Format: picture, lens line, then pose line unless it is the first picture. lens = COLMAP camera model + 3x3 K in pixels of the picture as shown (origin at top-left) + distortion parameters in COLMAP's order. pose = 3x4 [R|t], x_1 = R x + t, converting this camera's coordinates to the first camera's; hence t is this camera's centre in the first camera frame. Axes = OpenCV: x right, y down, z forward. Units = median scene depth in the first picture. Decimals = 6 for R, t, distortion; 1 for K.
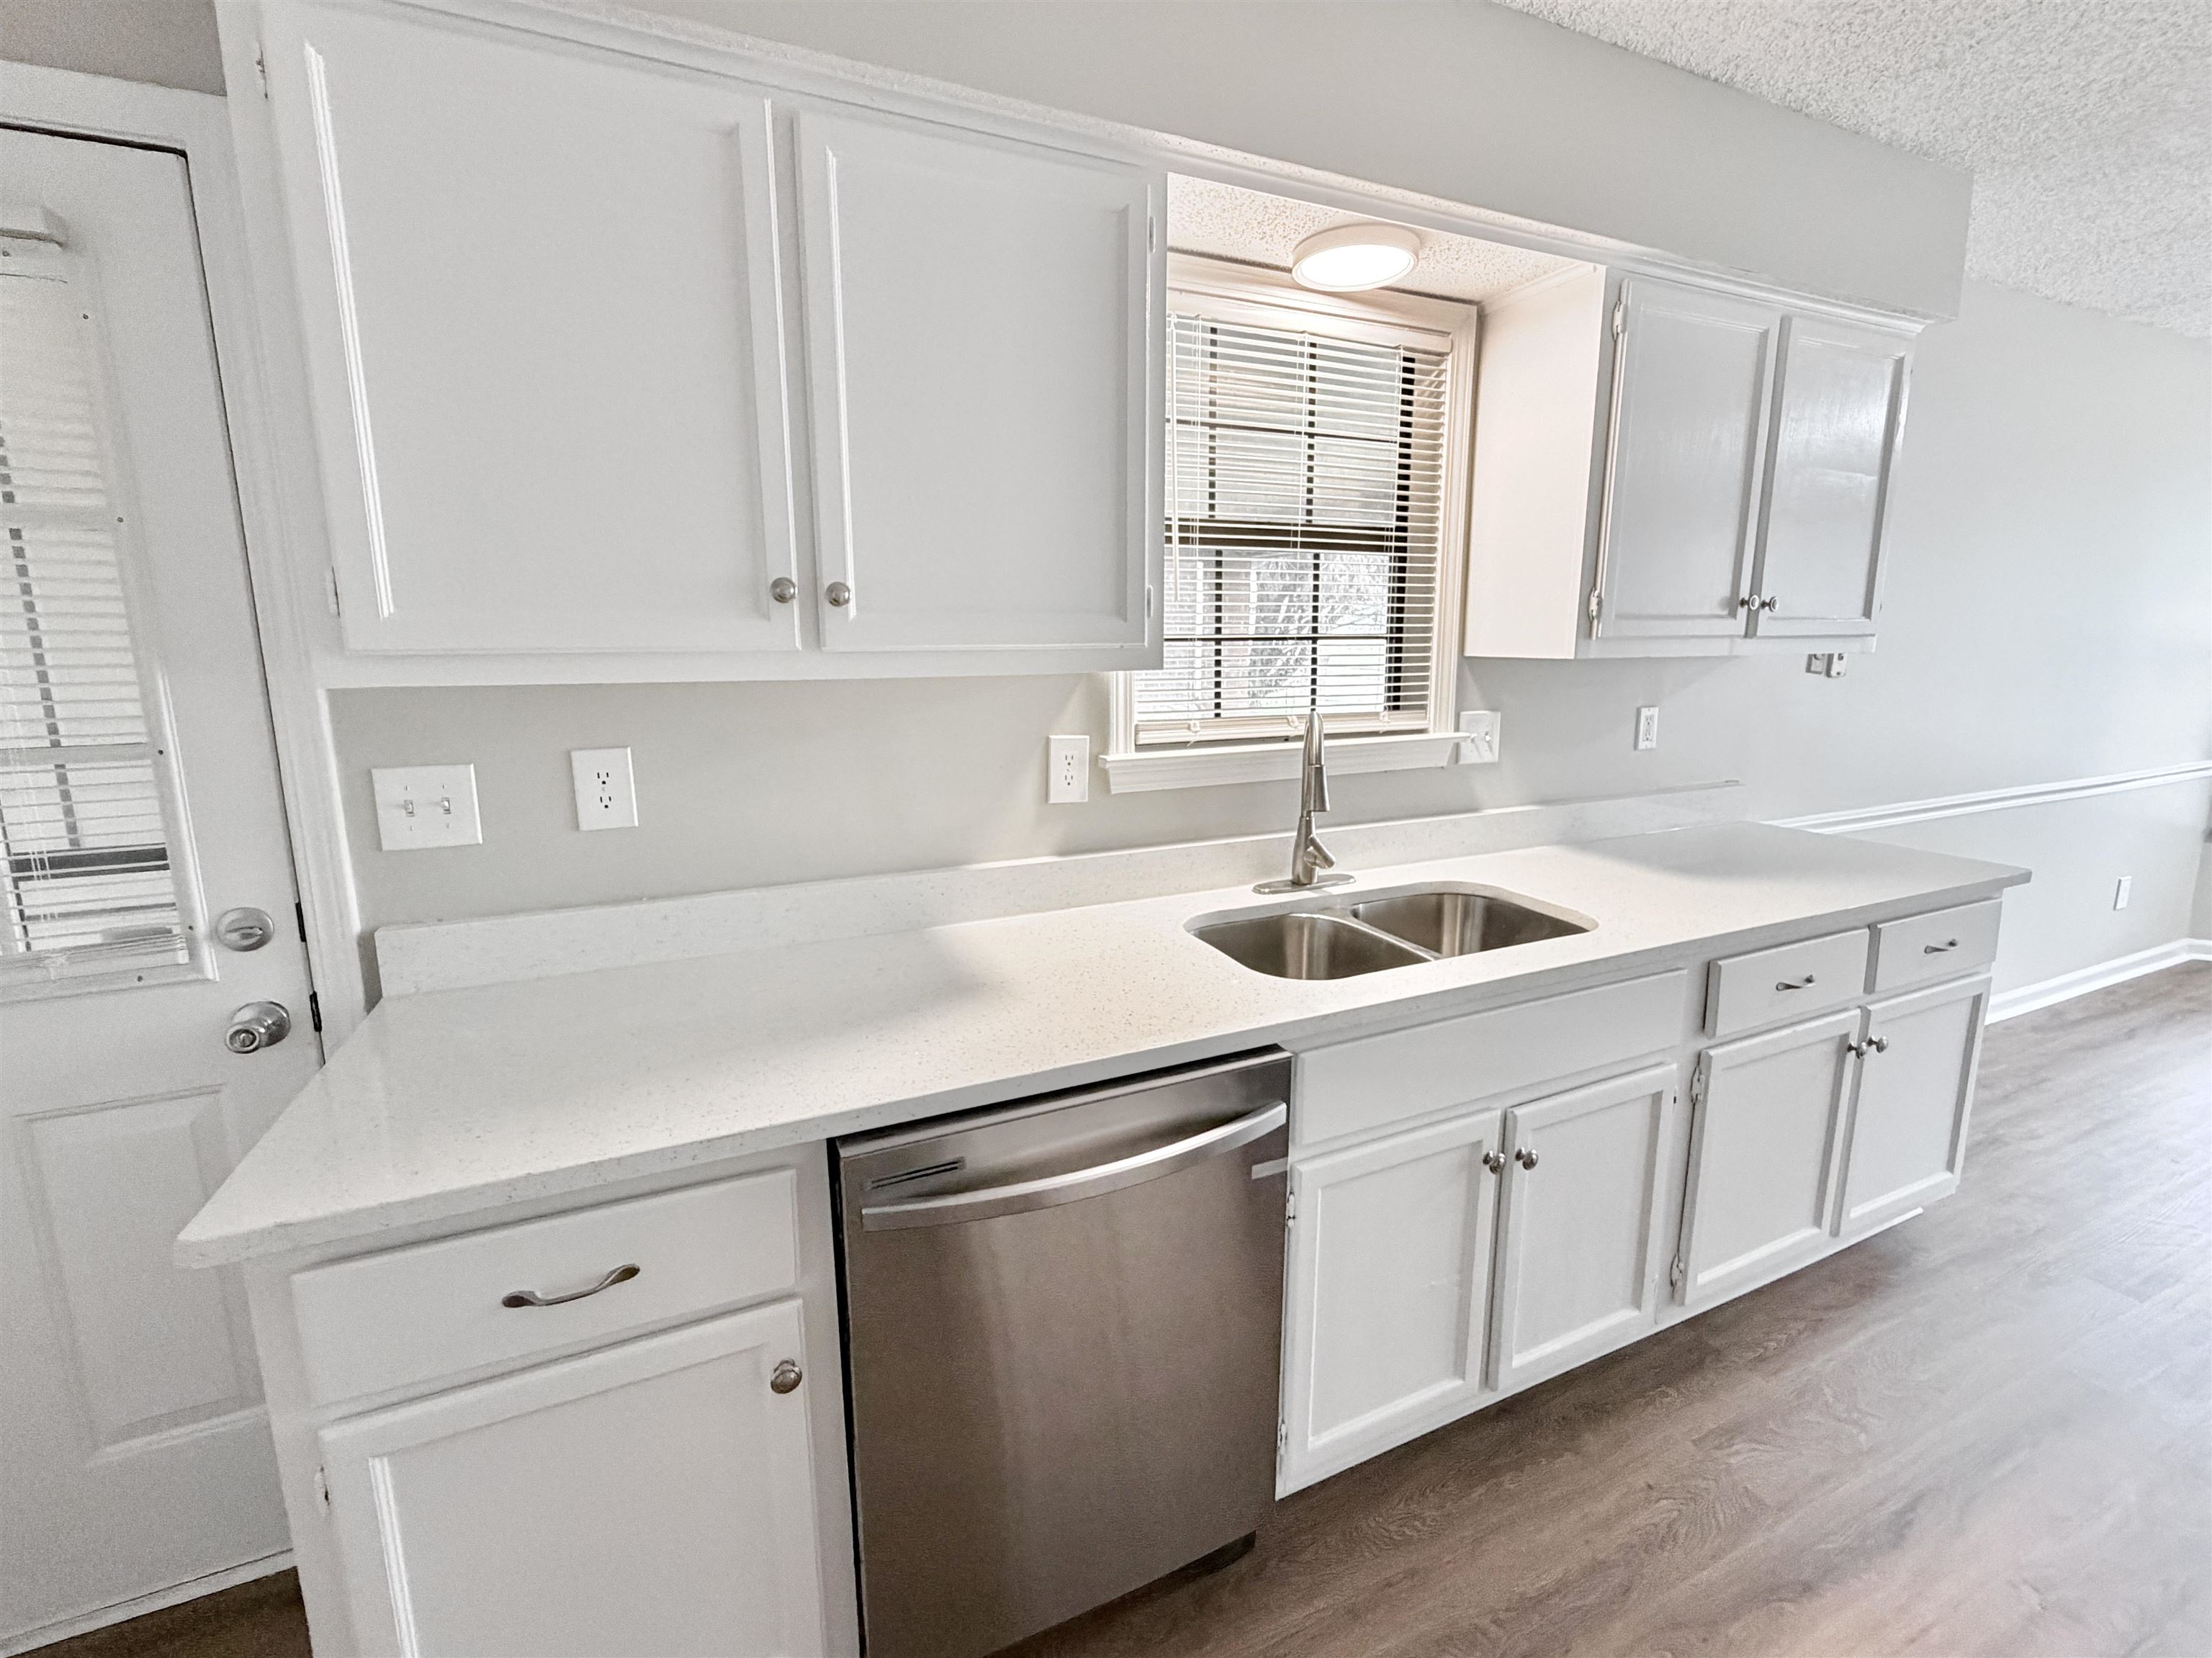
lens RADIAL K [[916.6, 0, 1105.7], [0, 916.6, 789.8], [0, 0, 1]] dist [-0.000846, 0.000137]
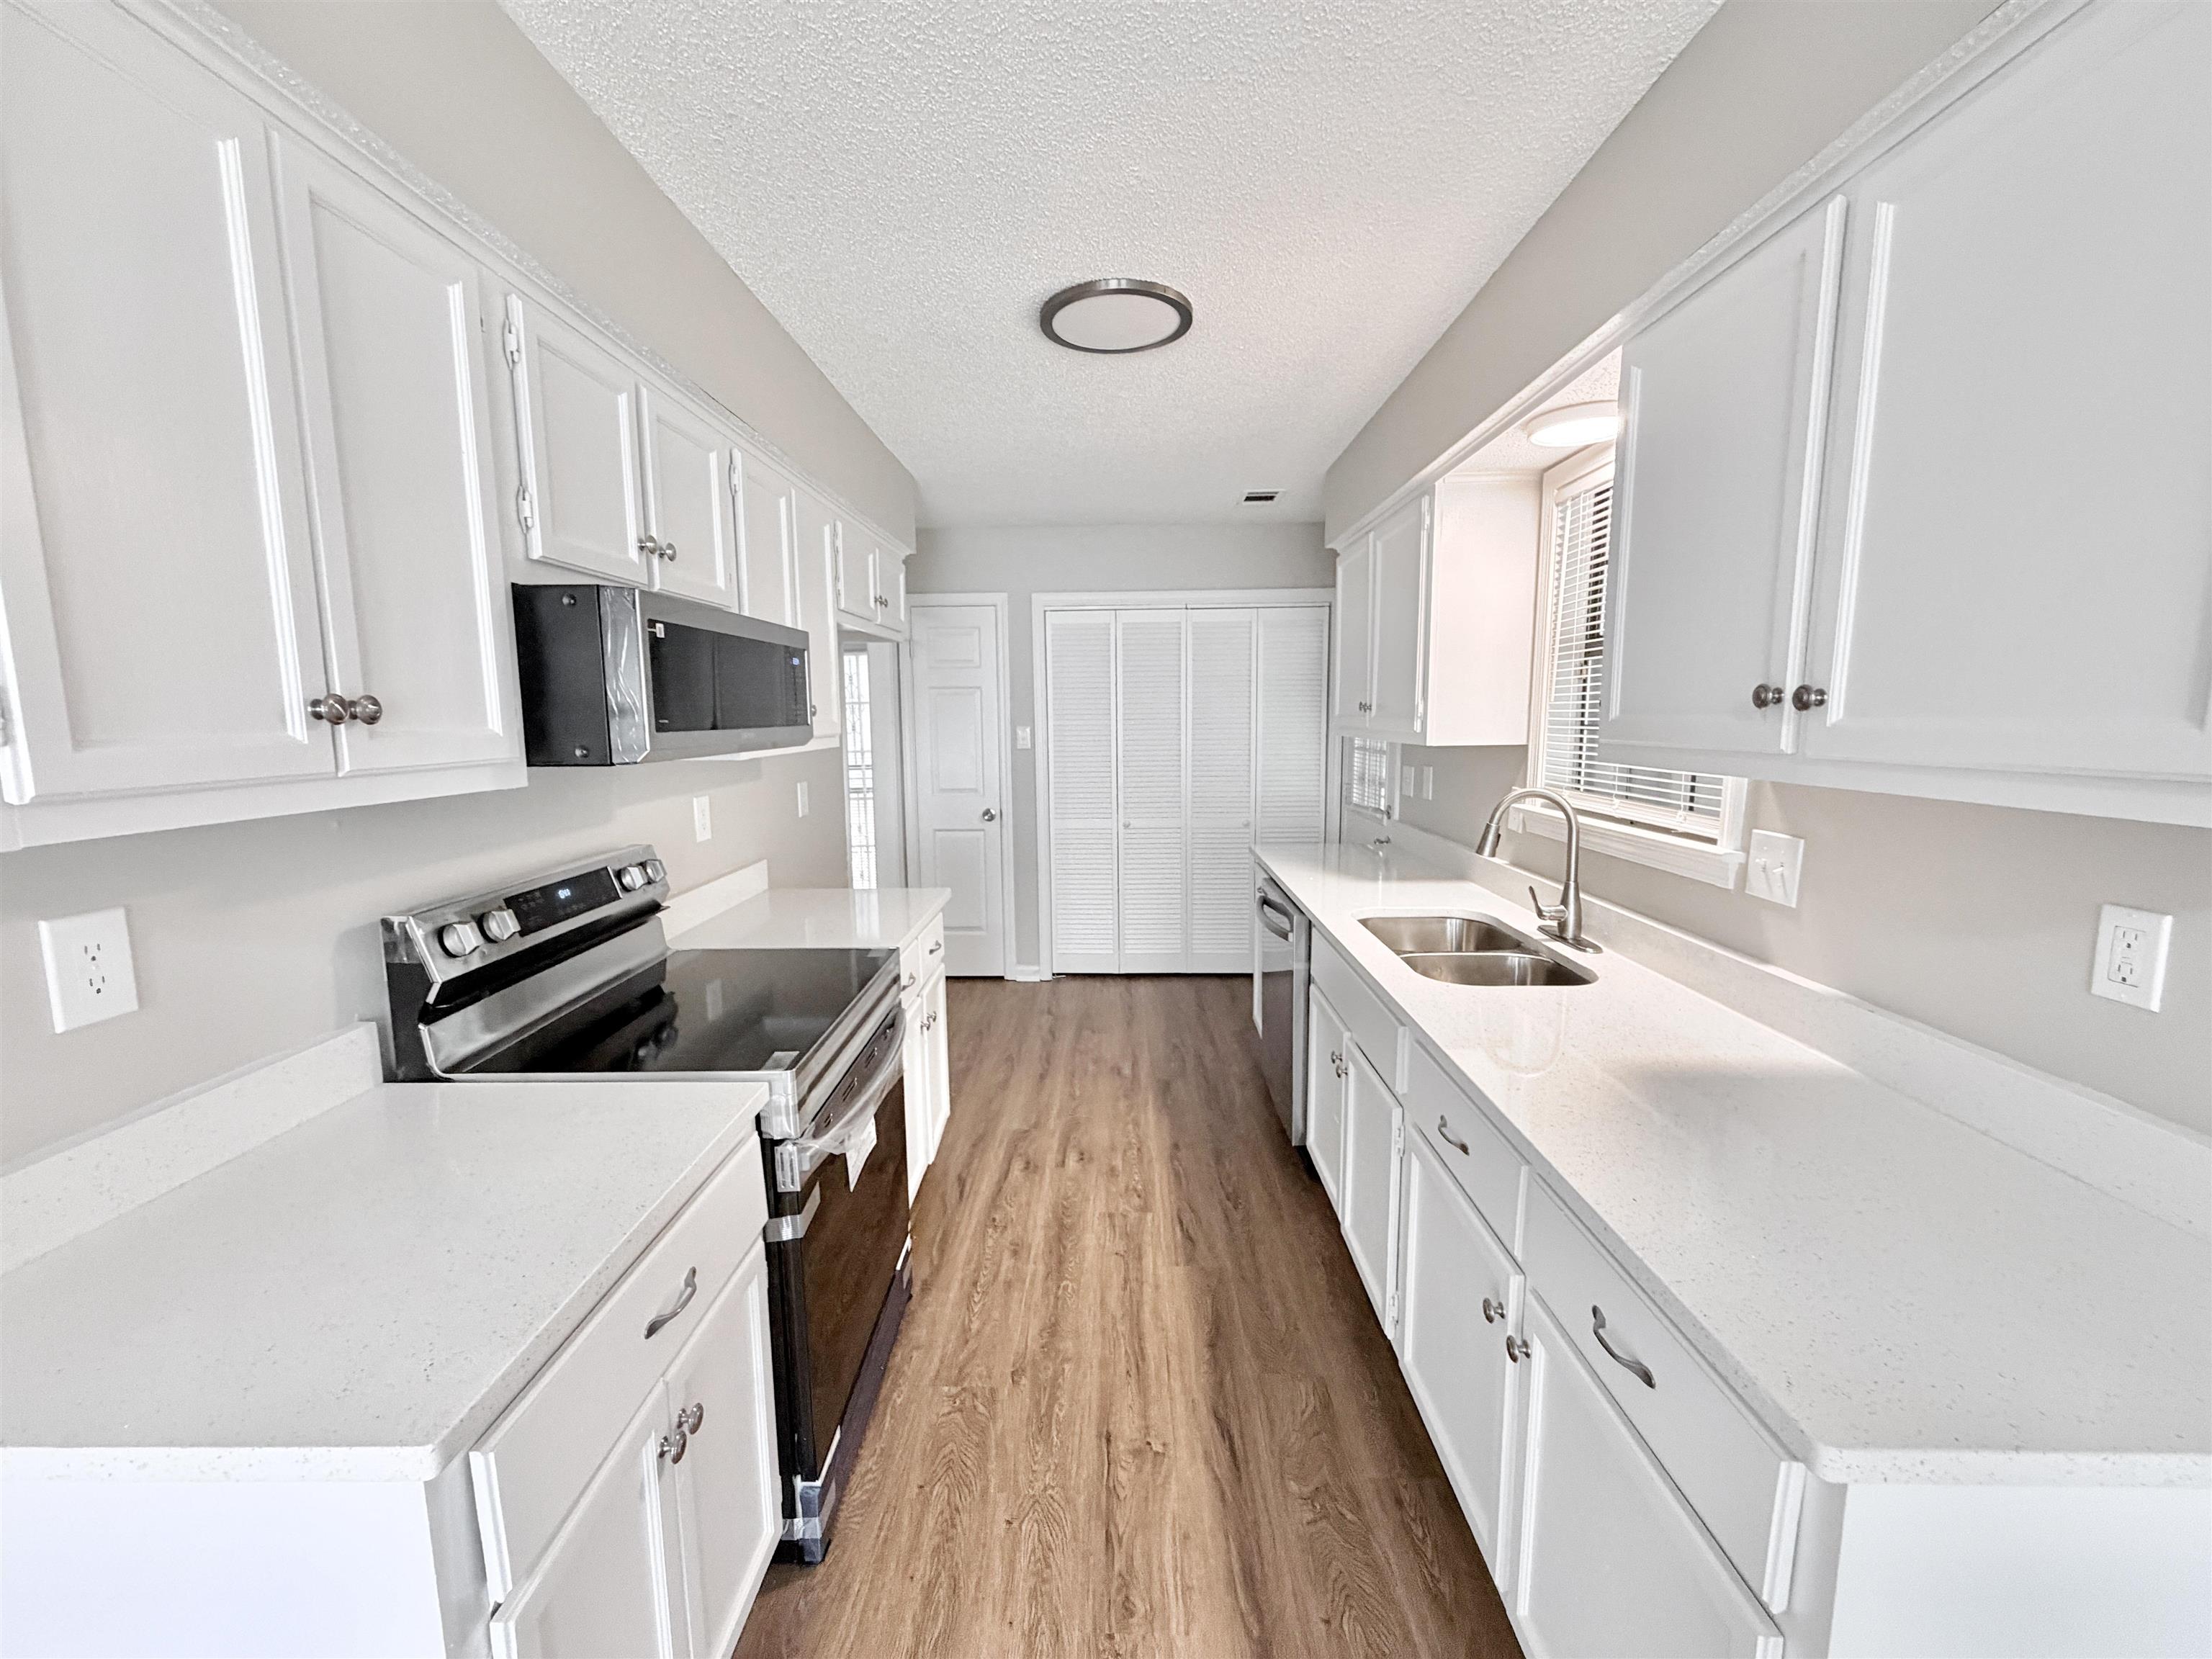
lens RADIAL K [[884.7, 0, 1097.1], [0, 884.7, 831.4], [0, 0, 1]] dist [0.000003, 0.000746]
pose [[-0.424861, 0.129567, -0.895938, 1.600354], [-0.138812, 0.968675, 0.205912, -0.195710], [0.894552, 0.211851, -0.393567, 0.947934]]
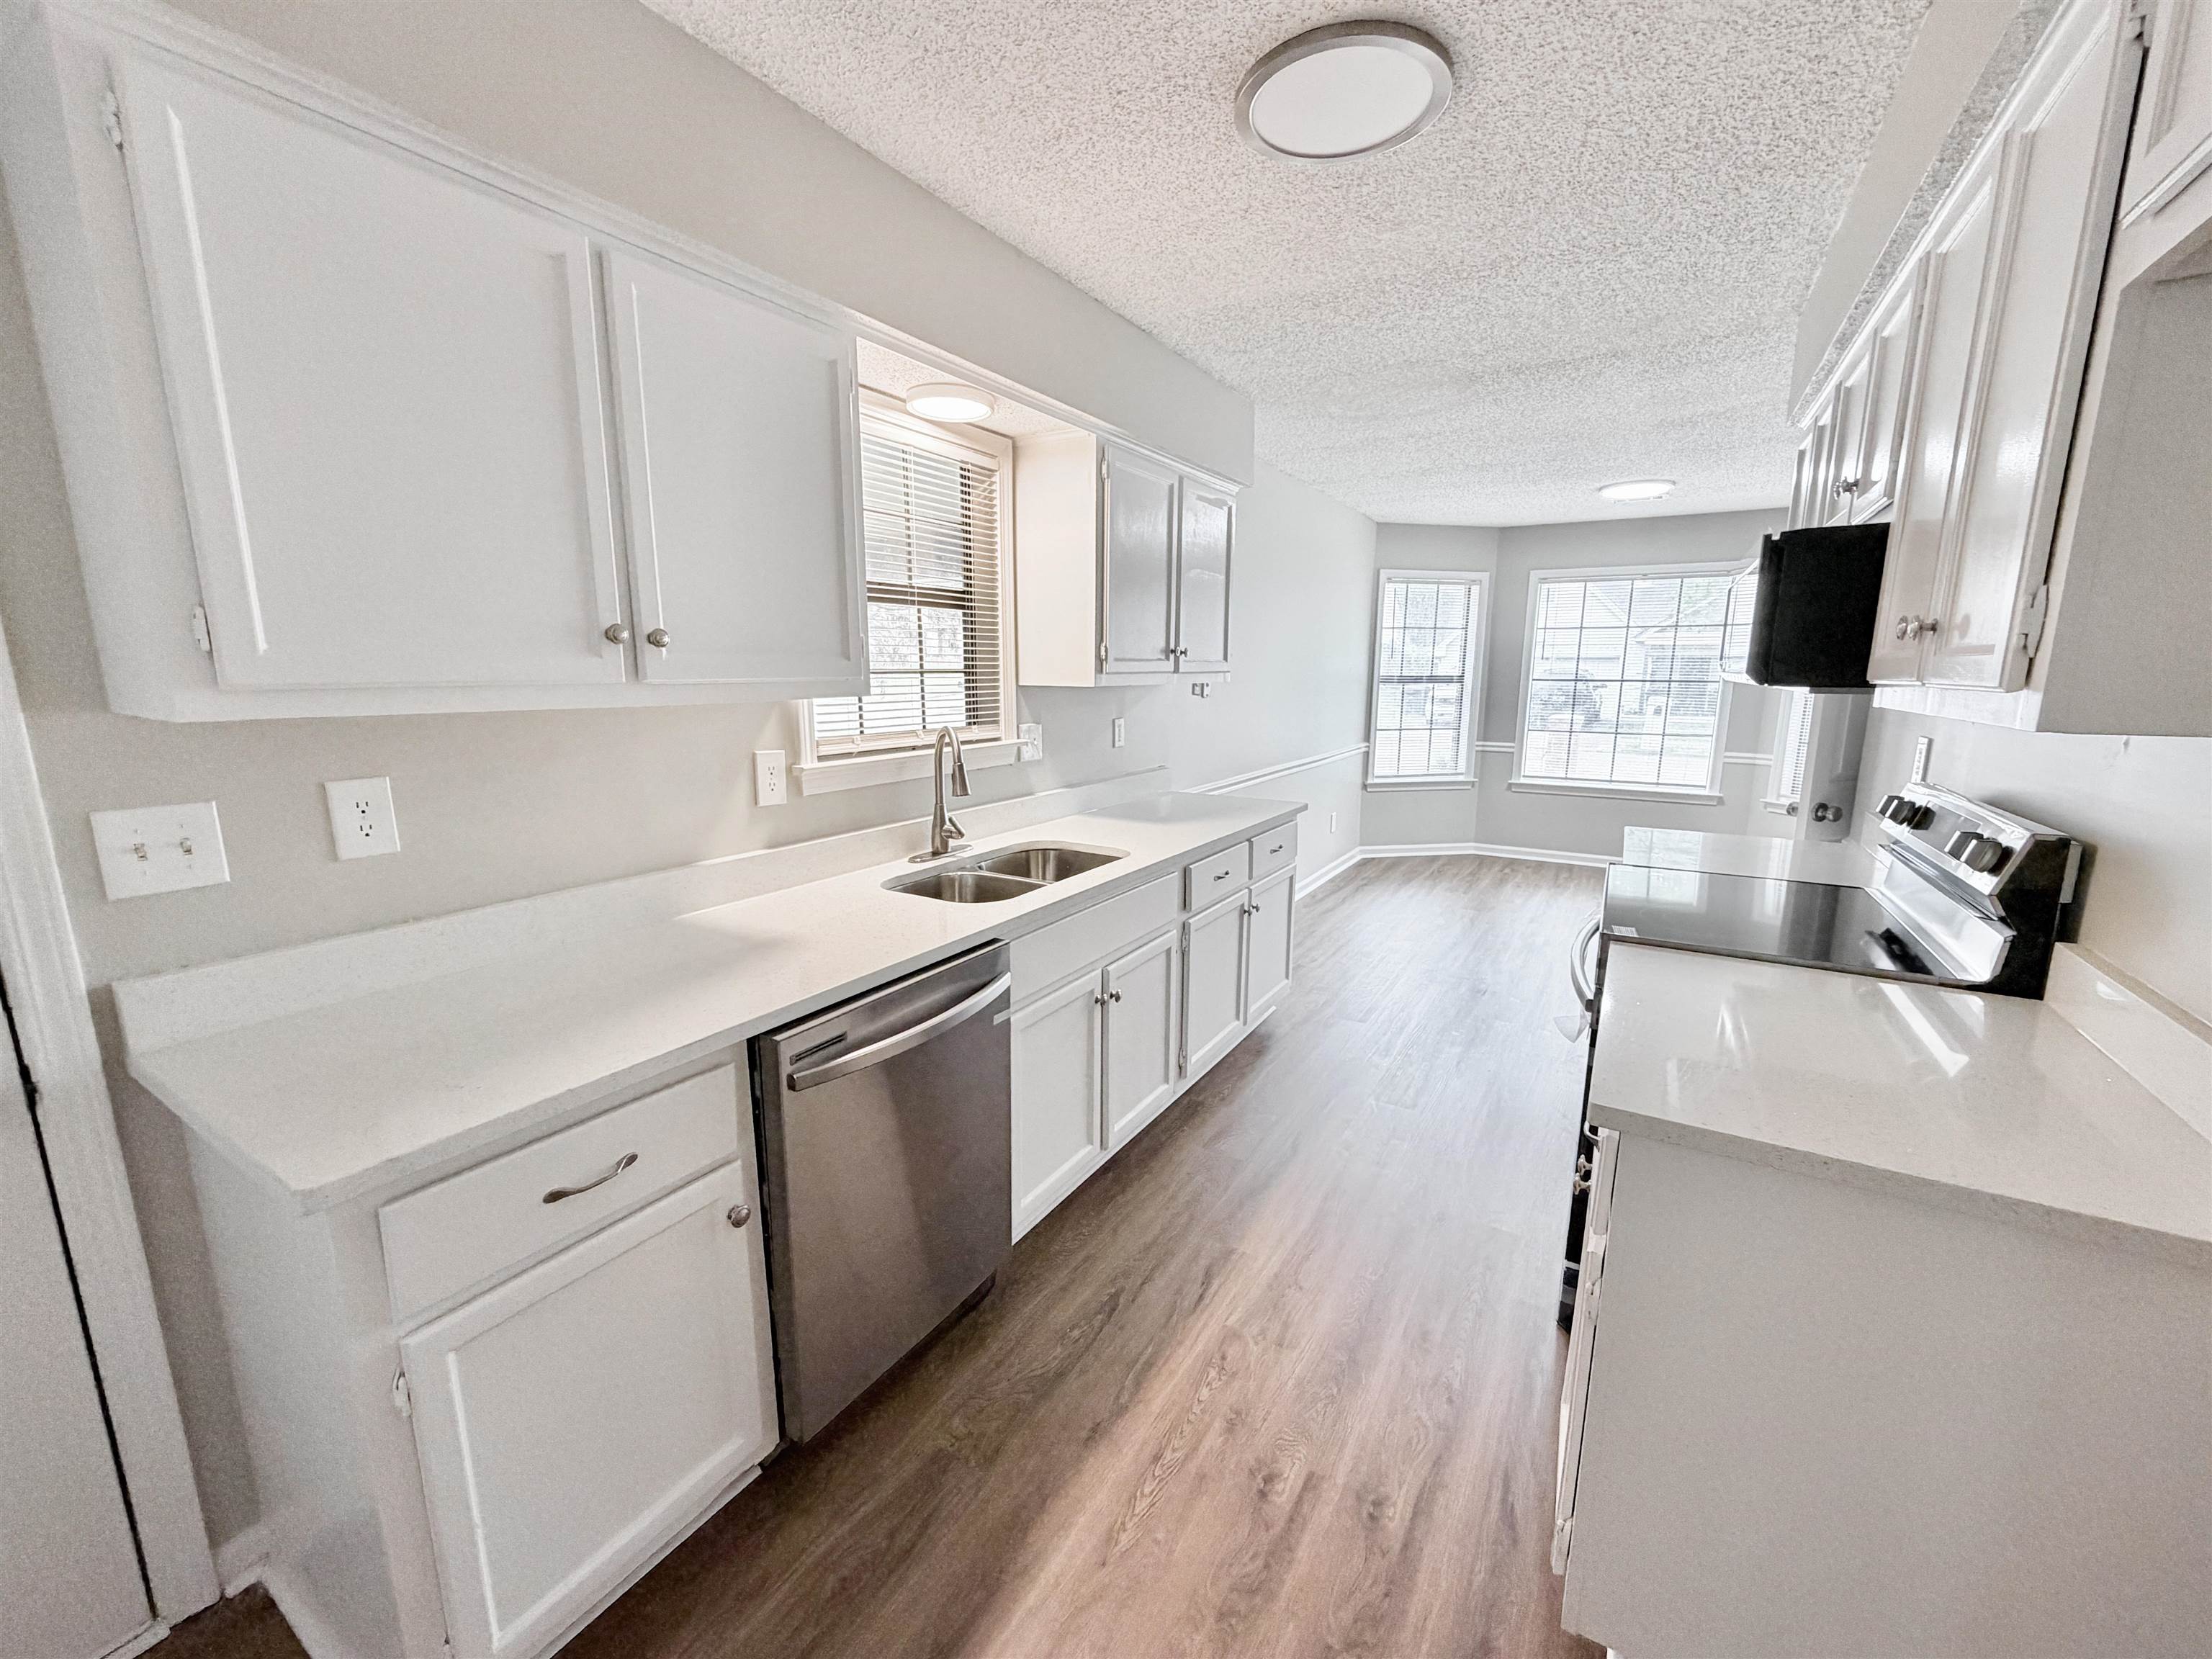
lens RADIAL K [[884.7, 0, 1097.1], [0, 884.7, 831.4], [0, 0, 1]] dist [0.000003, 0.000746]
pose [[0.823358, -0.096932, 0.559182, -0.356322], [0.086738, 0.995223, 0.044802, 0.034364], [-0.560854, 0.011615, 0.827833, -0.240350]]
